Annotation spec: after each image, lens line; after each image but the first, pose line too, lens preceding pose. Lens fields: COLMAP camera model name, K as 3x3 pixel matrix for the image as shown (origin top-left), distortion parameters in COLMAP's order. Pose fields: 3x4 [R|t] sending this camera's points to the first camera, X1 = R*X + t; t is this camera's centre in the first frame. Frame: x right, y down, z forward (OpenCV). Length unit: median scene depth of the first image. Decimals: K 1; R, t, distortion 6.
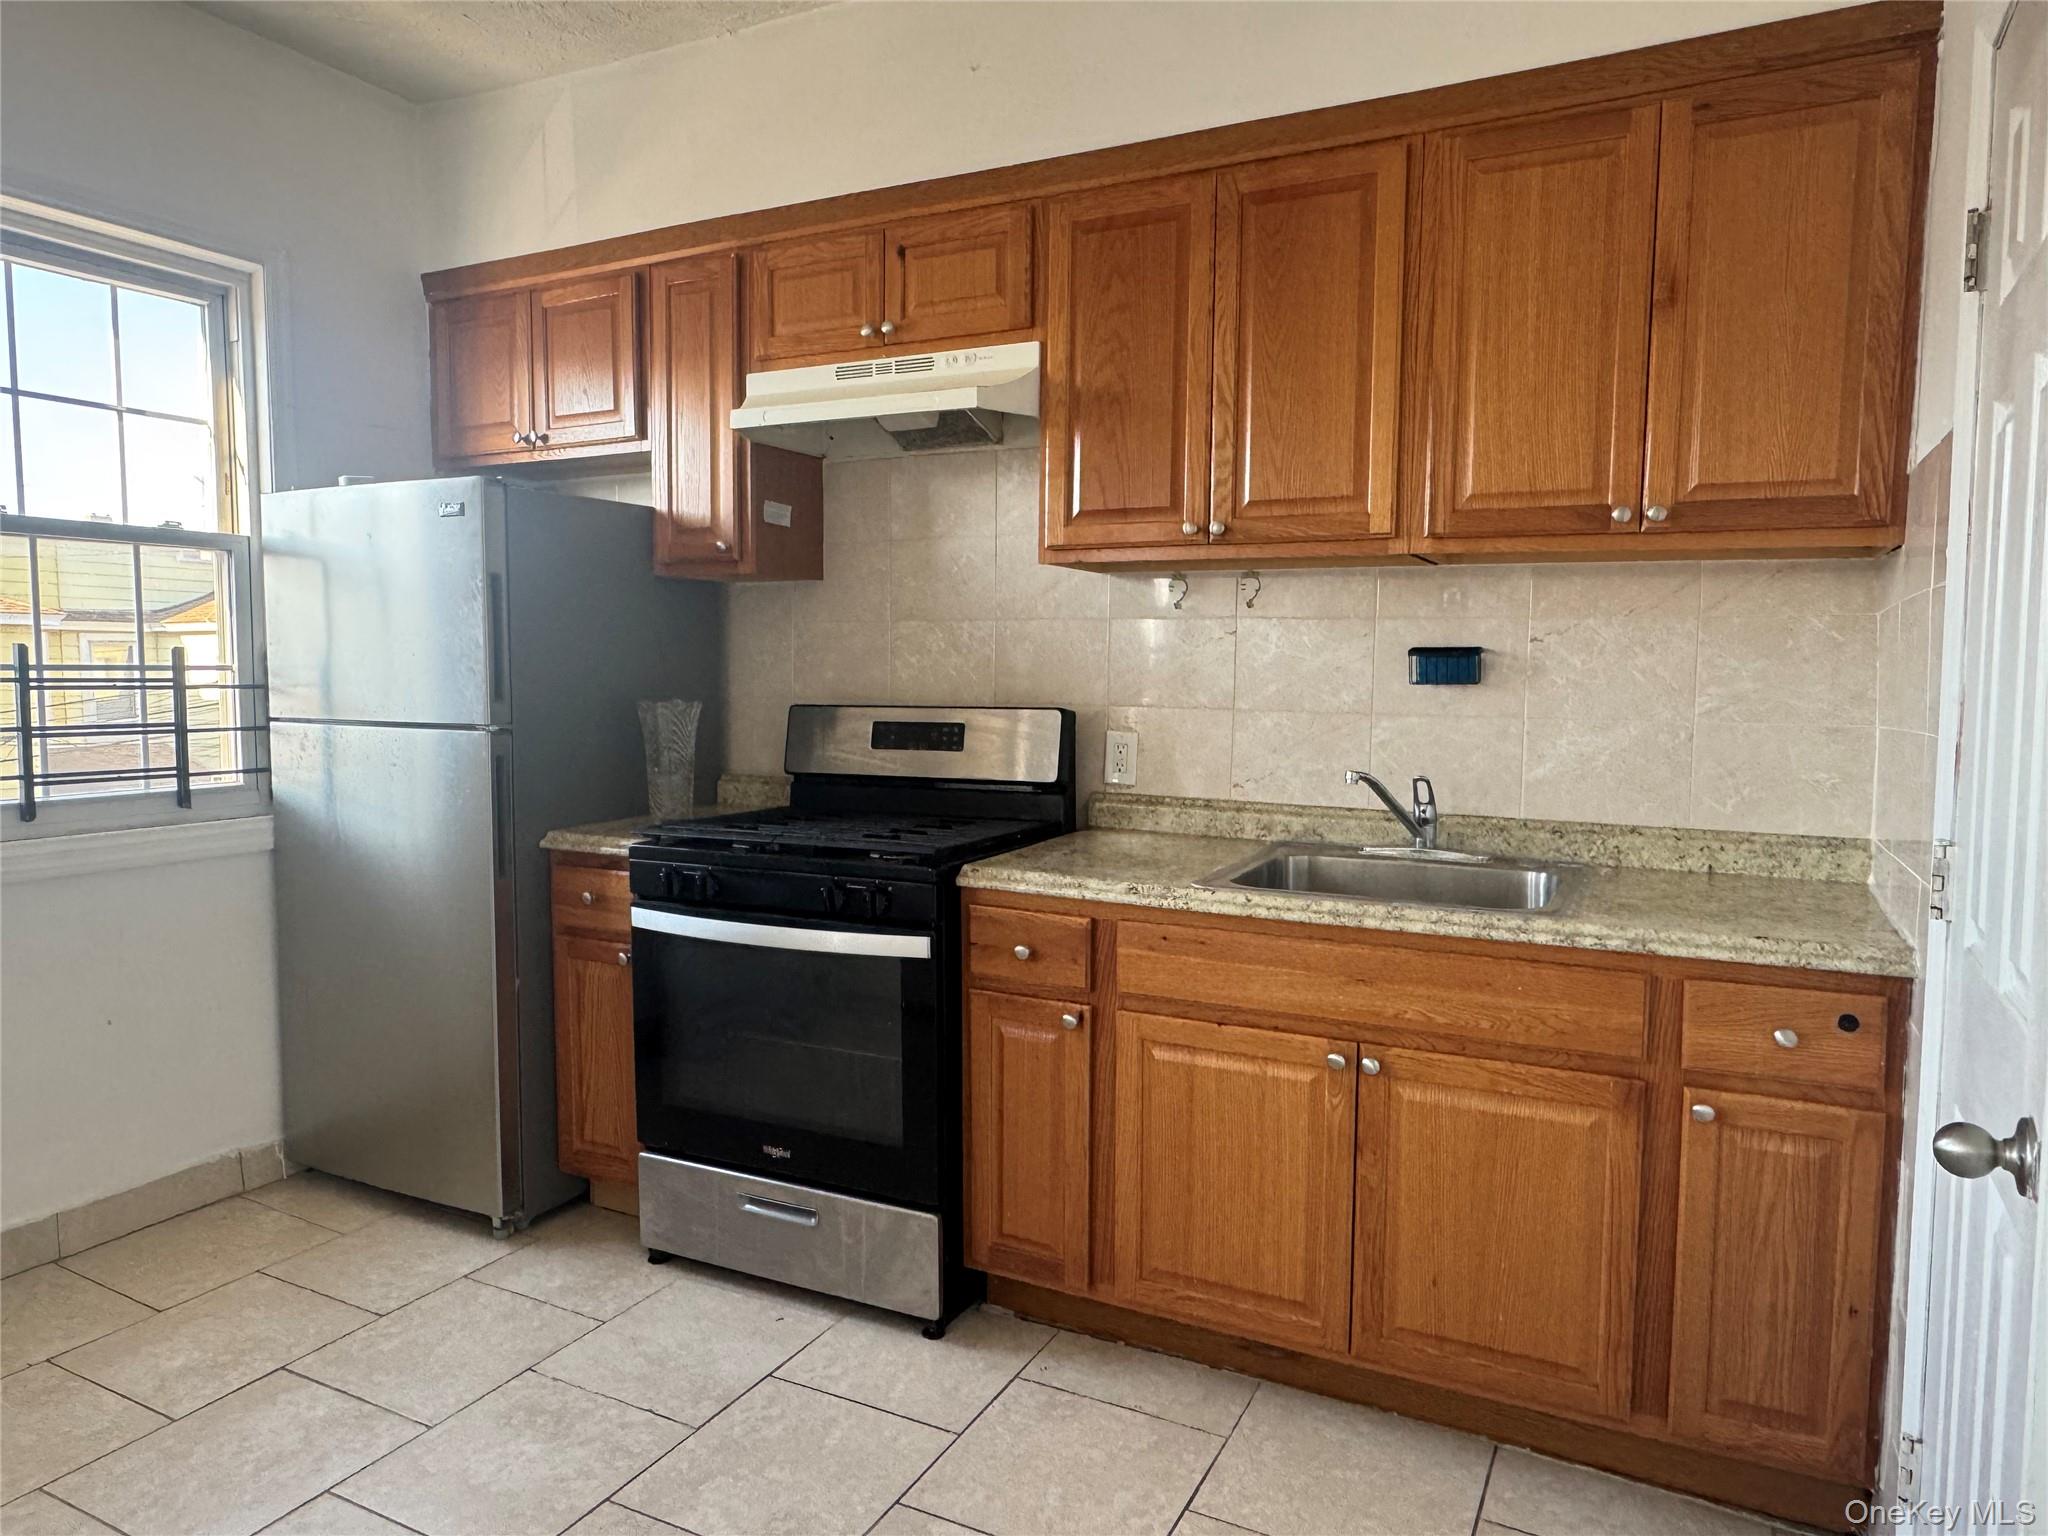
lens RADIAL K [[1300.6, 0, 1026.3], [0, 1300.6, 763.6], [0, 0, 1]] dist [-0.001365, 0.001100]
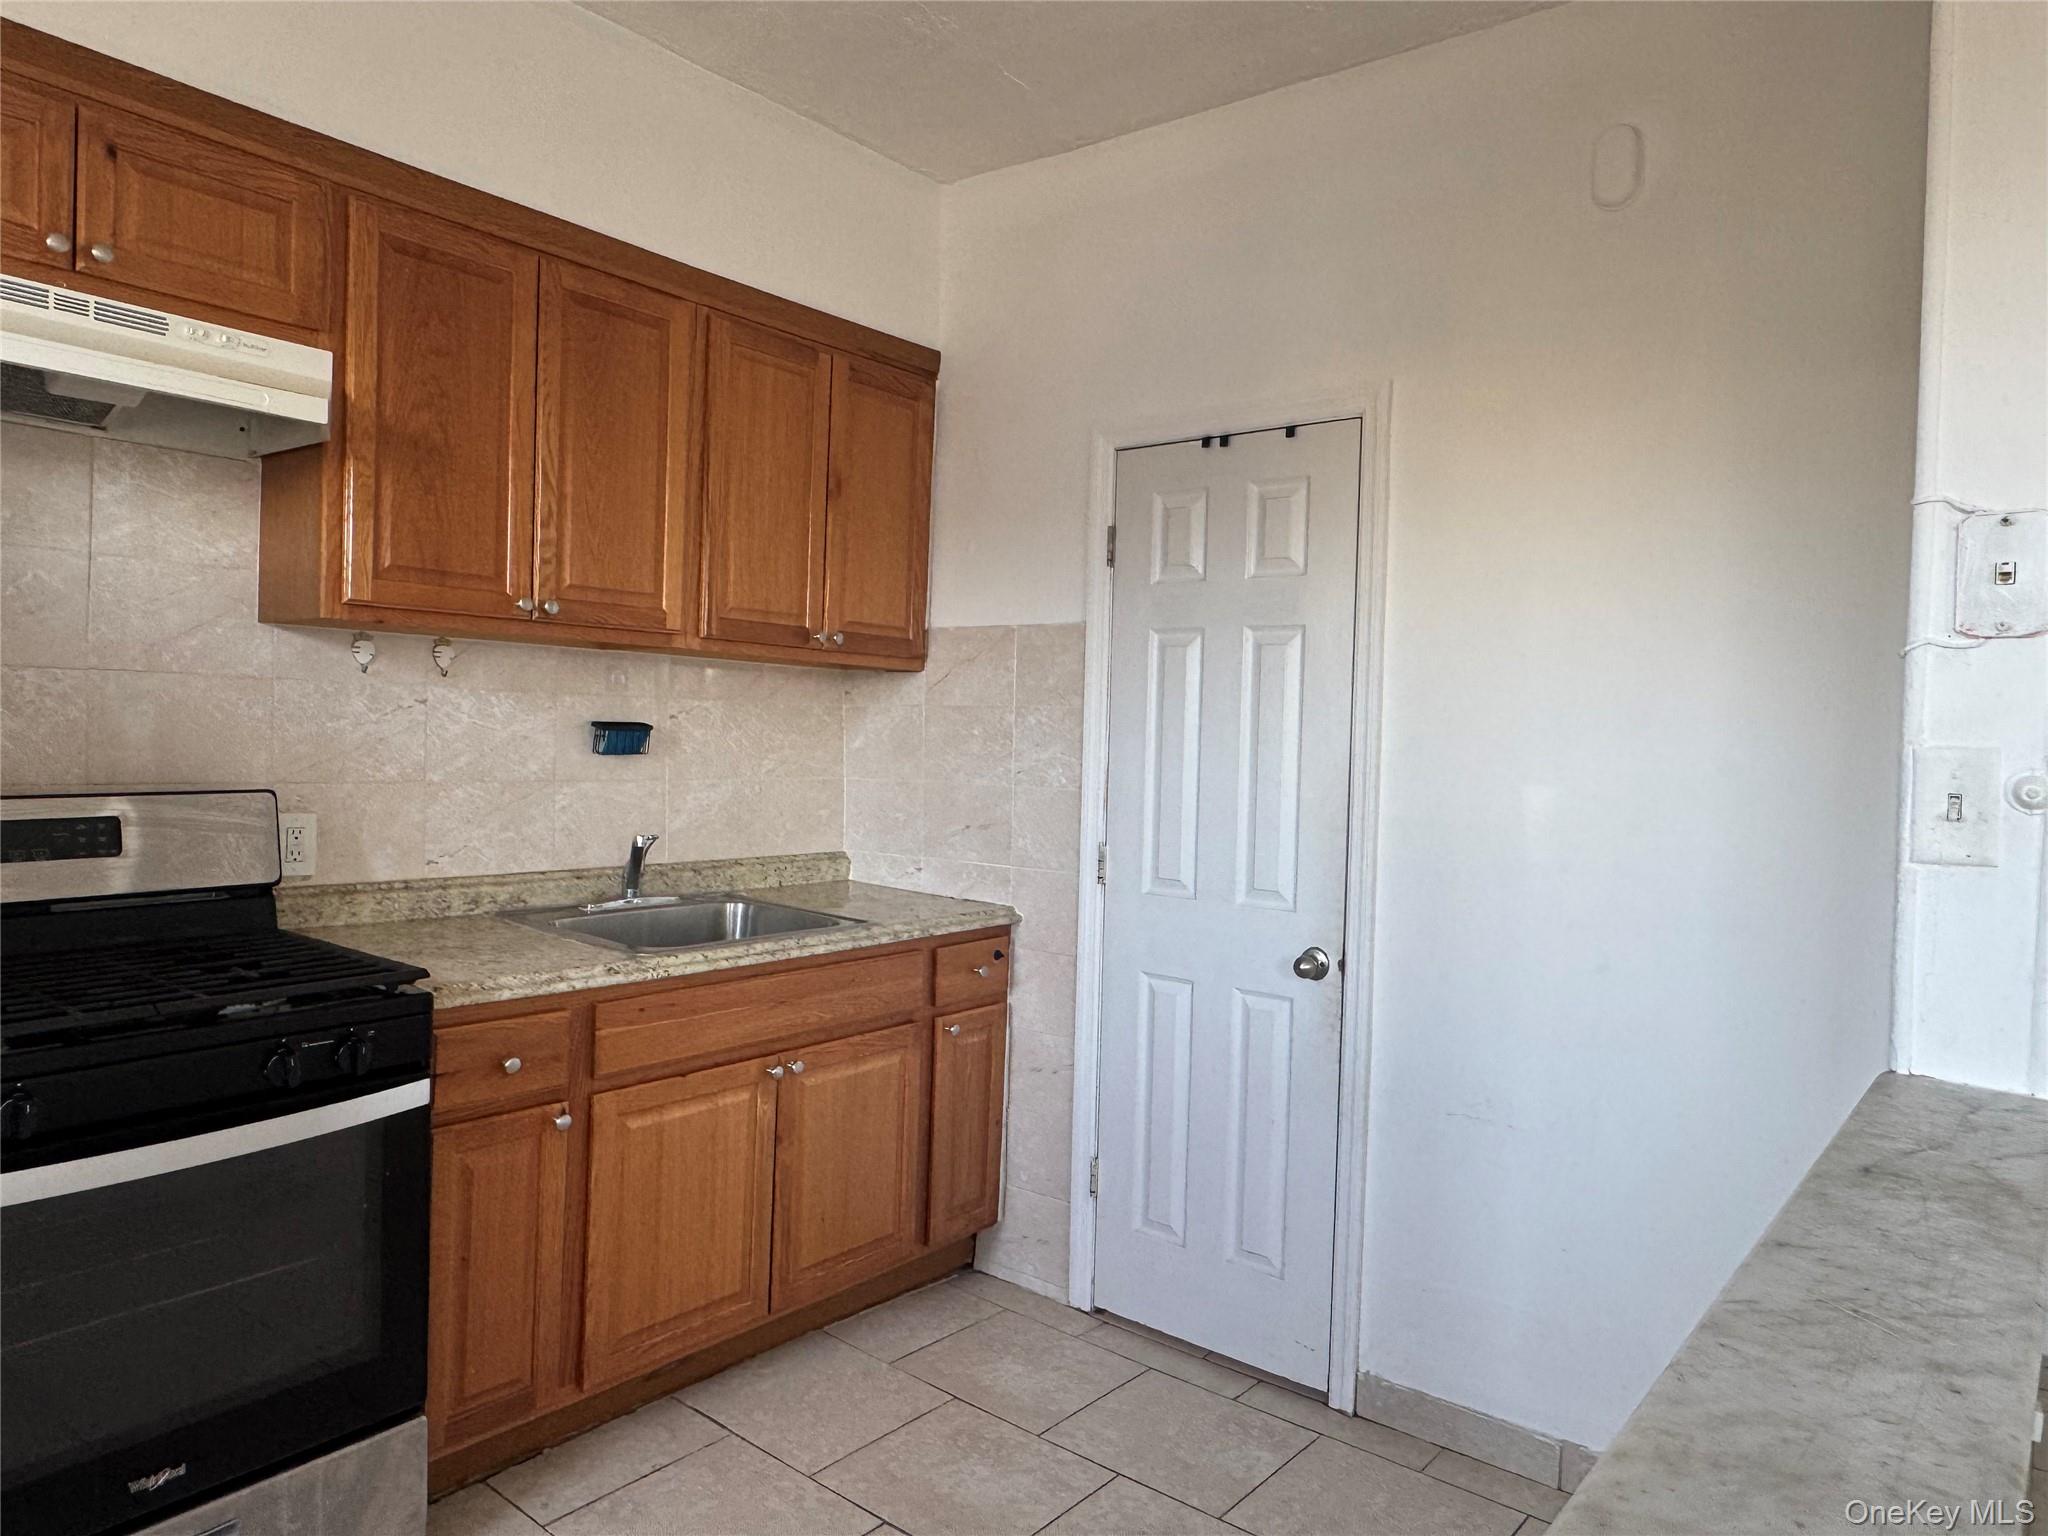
lens RADIAL K [[1334.7, 0, 994.2], [0, 1334.7, 754.9], [0, 0, 1]] dist [-0.001843, 0.001804]
pose [[0.218251, -0.024944, 0.975574, -0.706558], [0.039270, 0.999088, 0.016760, -0.062362], [-0.975102, 0.034653, 0.219031, 0.391604]]
